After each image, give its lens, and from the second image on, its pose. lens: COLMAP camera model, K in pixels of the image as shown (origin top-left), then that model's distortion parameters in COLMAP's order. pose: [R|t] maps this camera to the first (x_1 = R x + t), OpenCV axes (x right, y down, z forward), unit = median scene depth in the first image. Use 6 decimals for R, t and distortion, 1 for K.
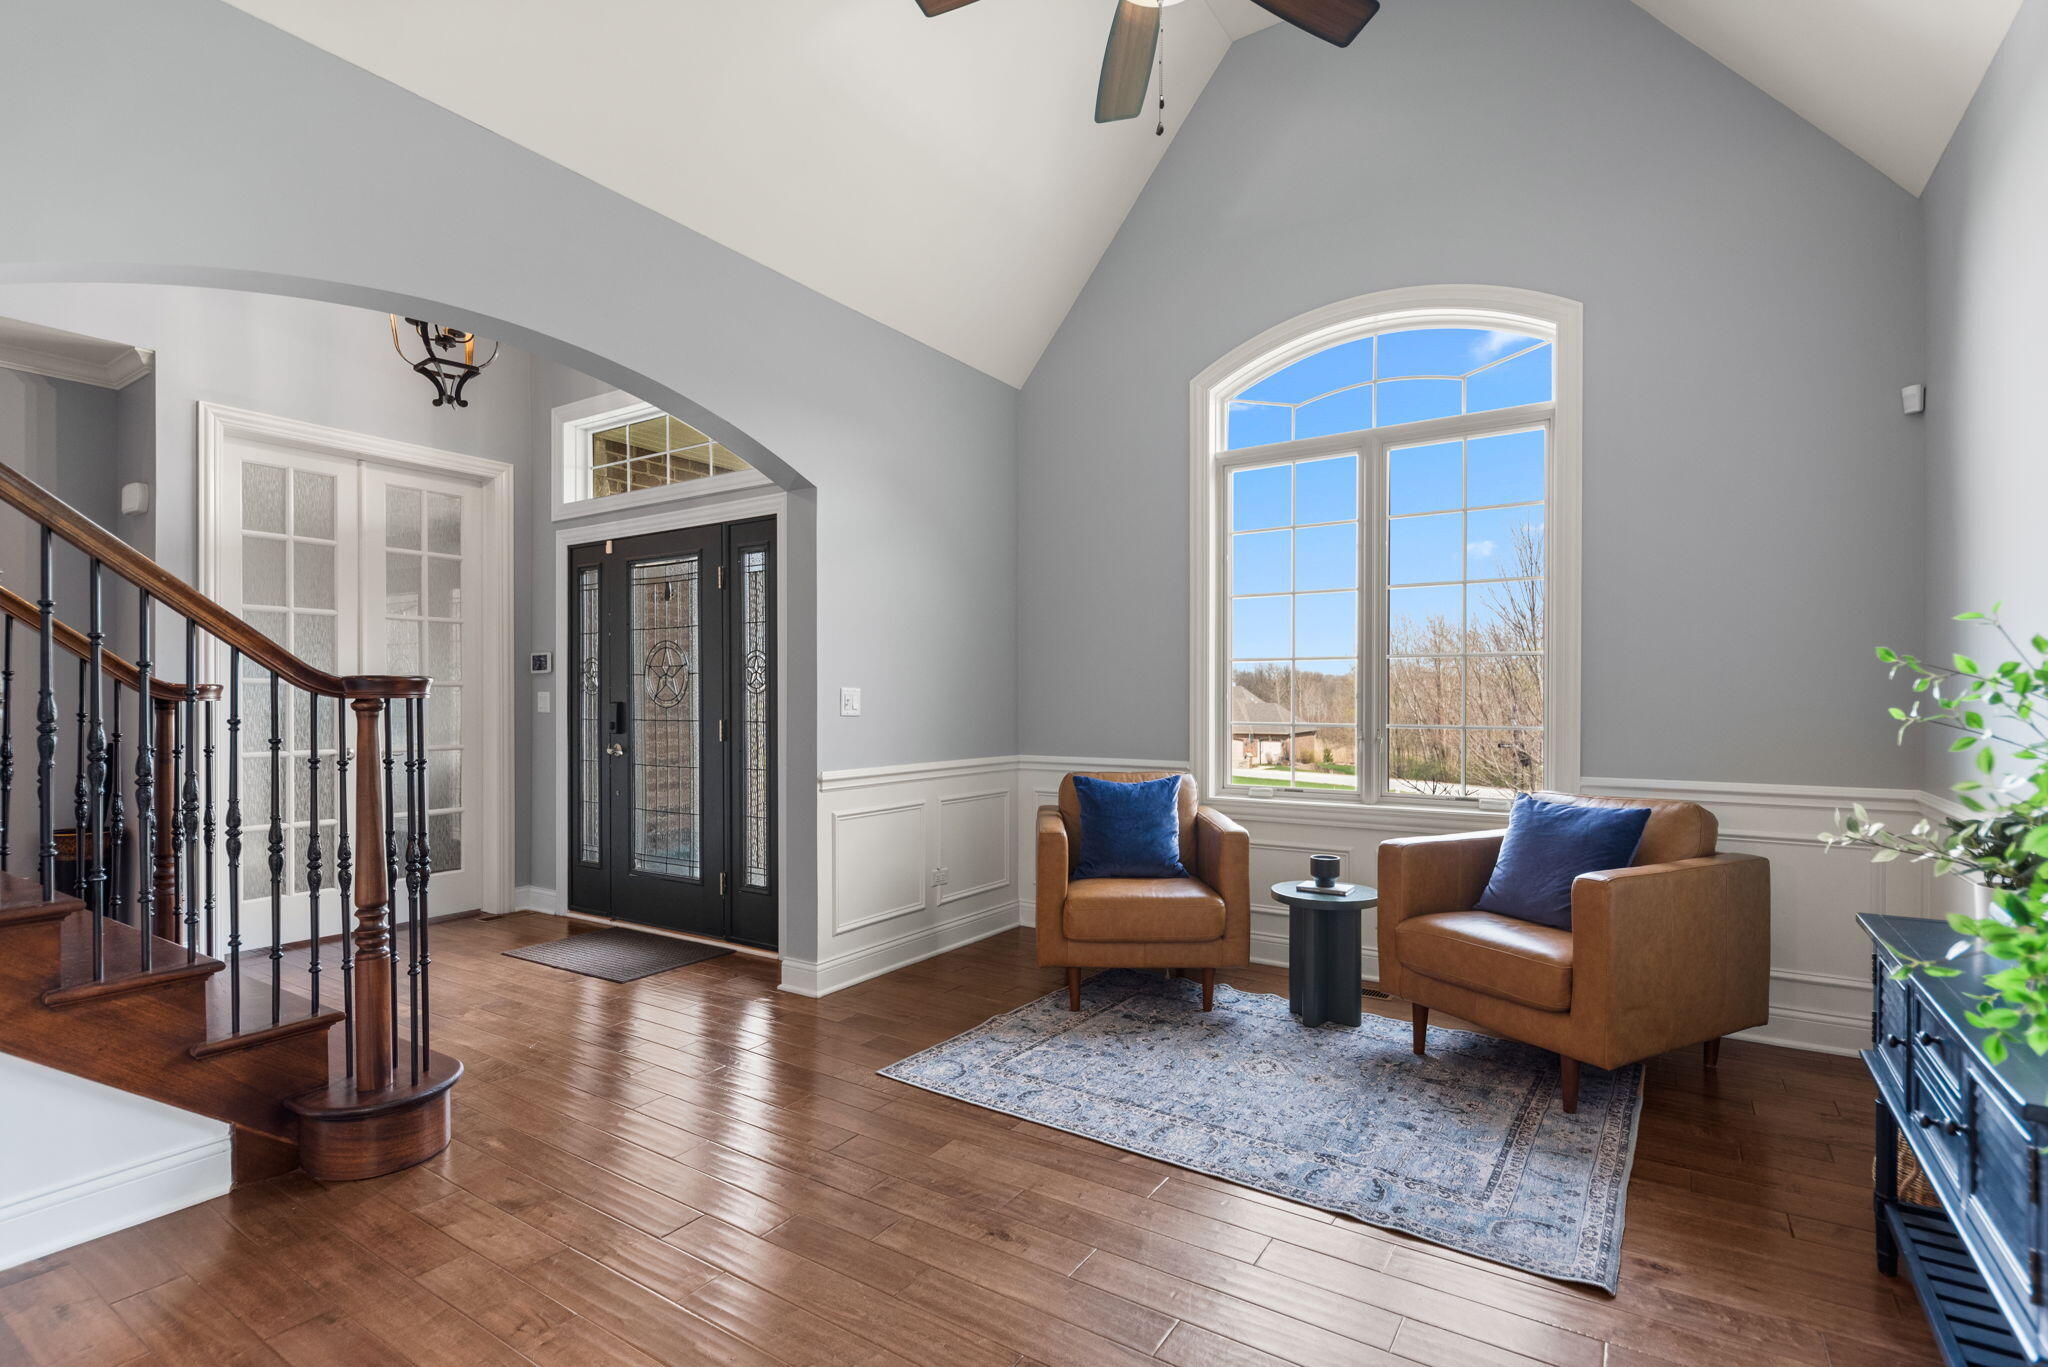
lens RADIAL K [[1010.5, 0, 1014.6], [0, 1010.5, 700.3], [0, 0, 1]] dist [0.005572, -0.004396]
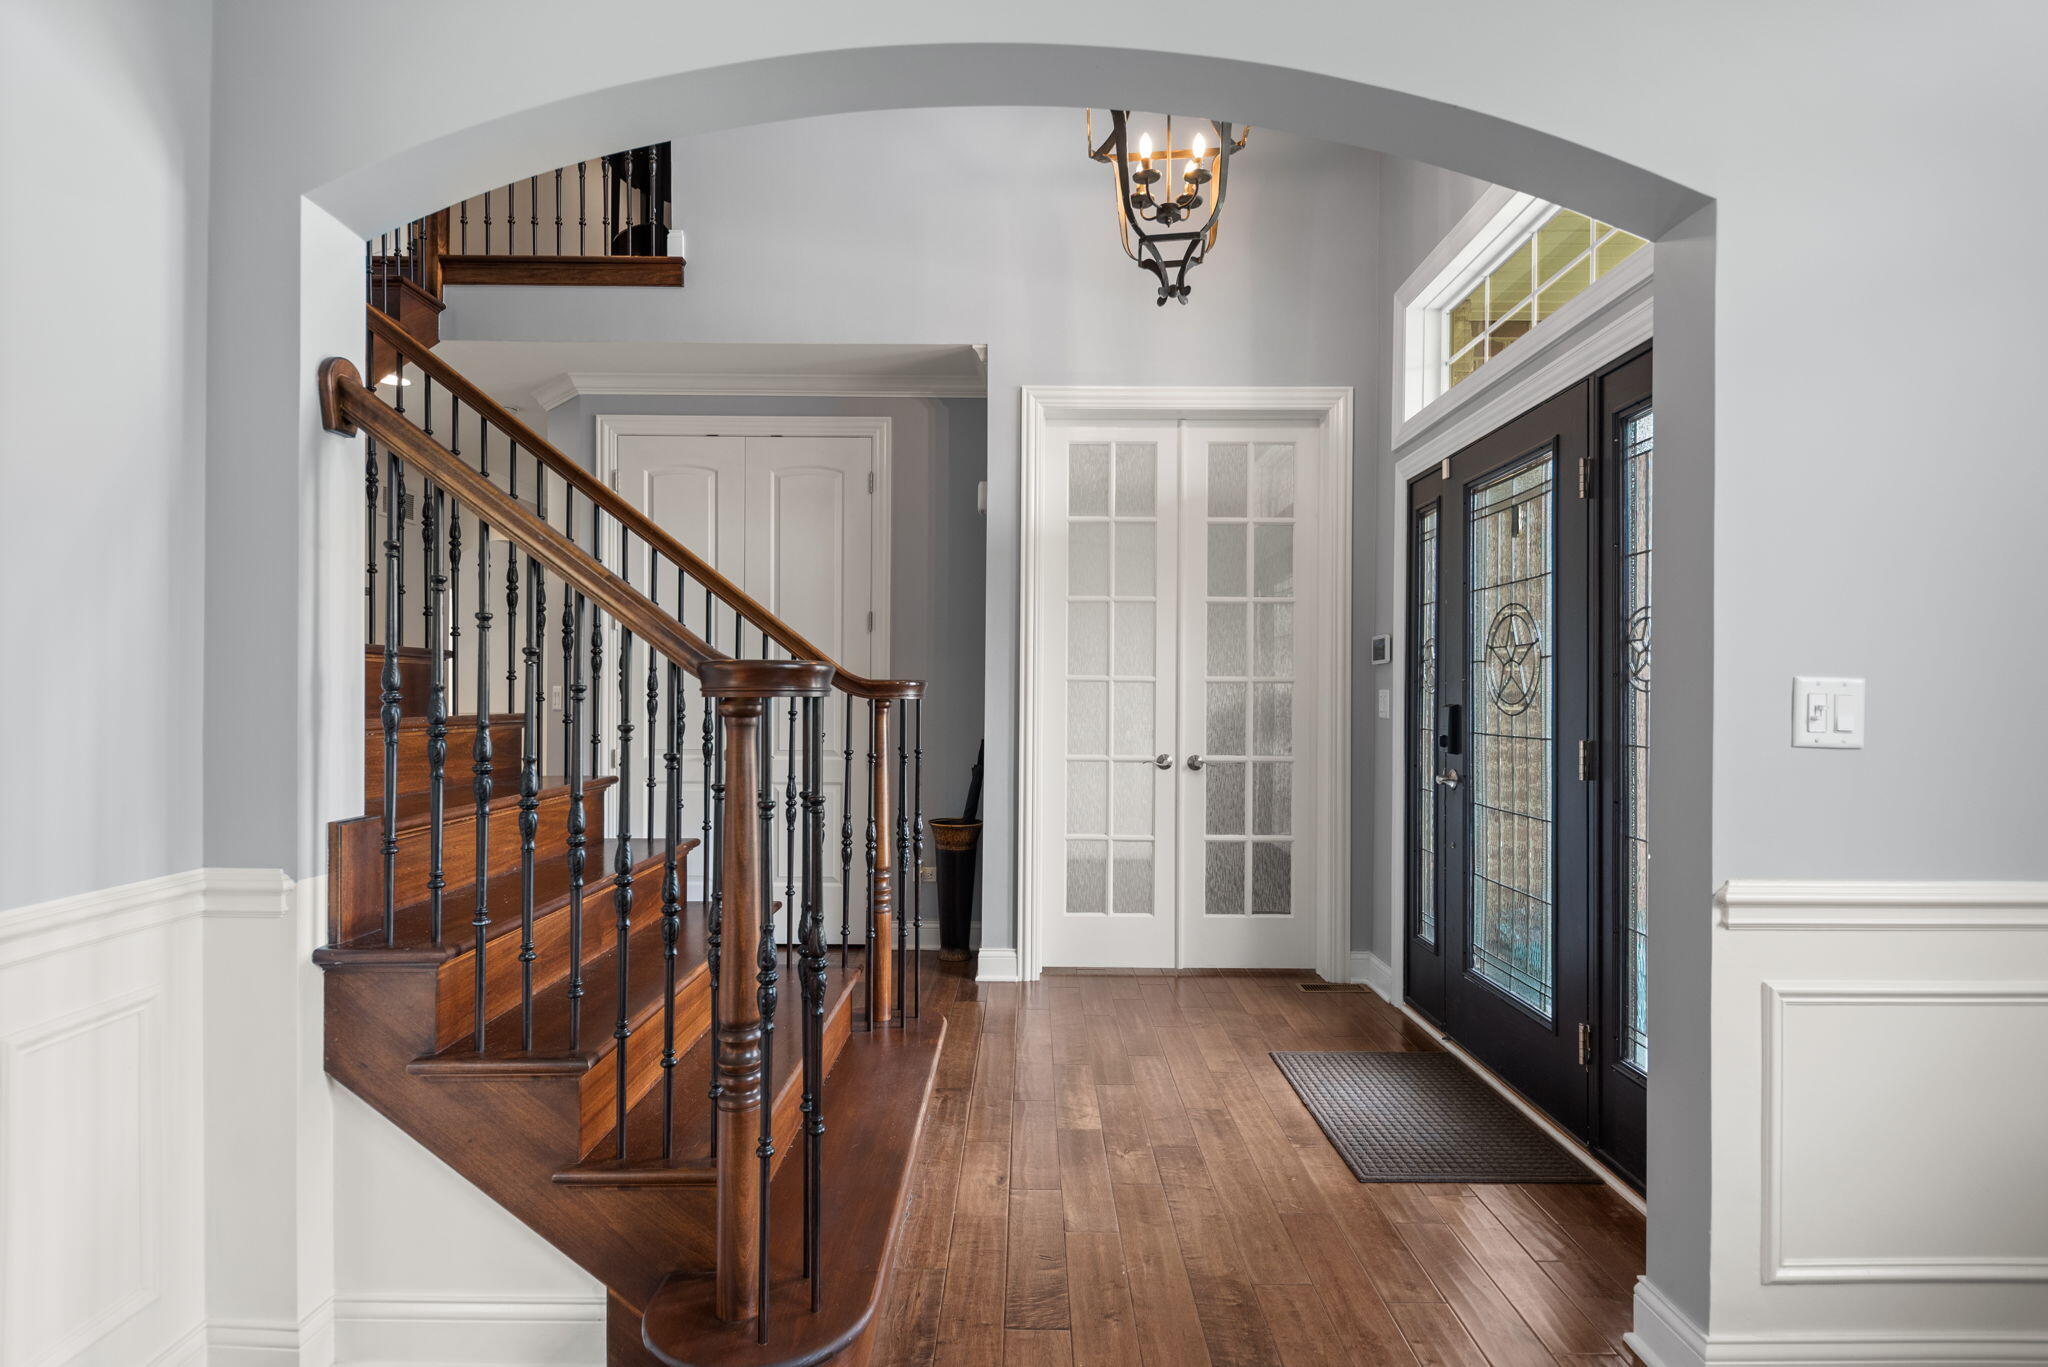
lens RADIAL K [[1010.5, 0, 1029.6], [0, 1010.5, 692.2], [0, 0, 1]] dist [0.005572, -0.004396]
pose [[0.553508, 0.001672, -0.832842, -0.003151], [-0.006838, 0.999973, -0.002537, -0.003137], [0.832816, 0.007099, 0.553505, 0.490130]]
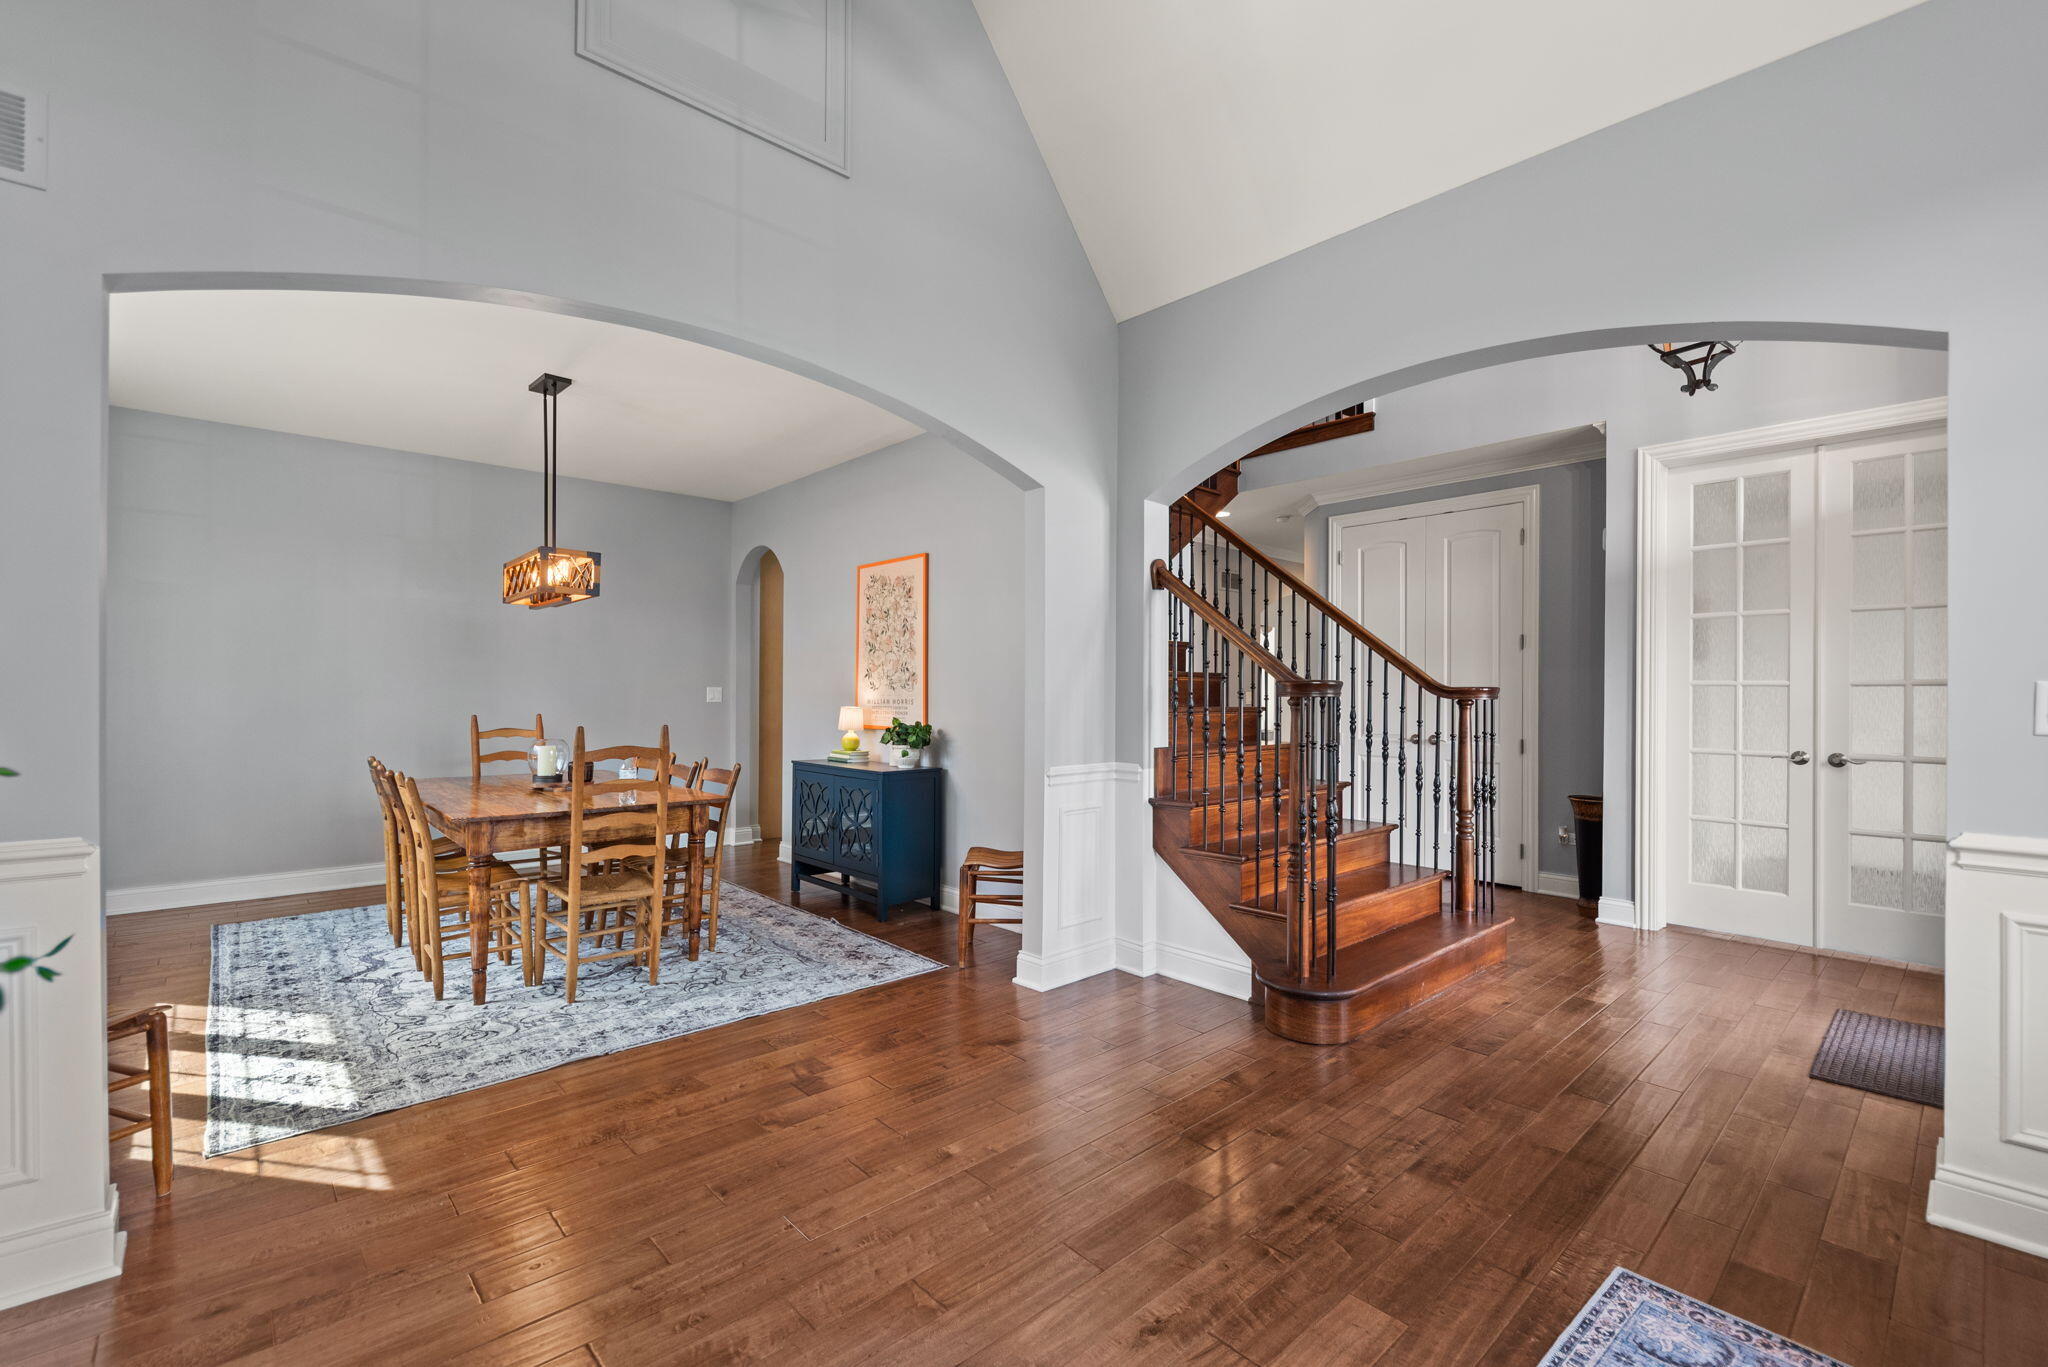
lens RADIAL K [[877.2, 0, 1011.1], [0, 877.2, 686.7], [0, 0, 1]] dist [0.007039, -0.000402]
pose [[-0.259680, -0.010112, -0.965642, 0.392773], [-0.006014, 0.999943, -0.008854, -0.002020], [0.965676, 0.003508, -0.259726, 0.572482]]
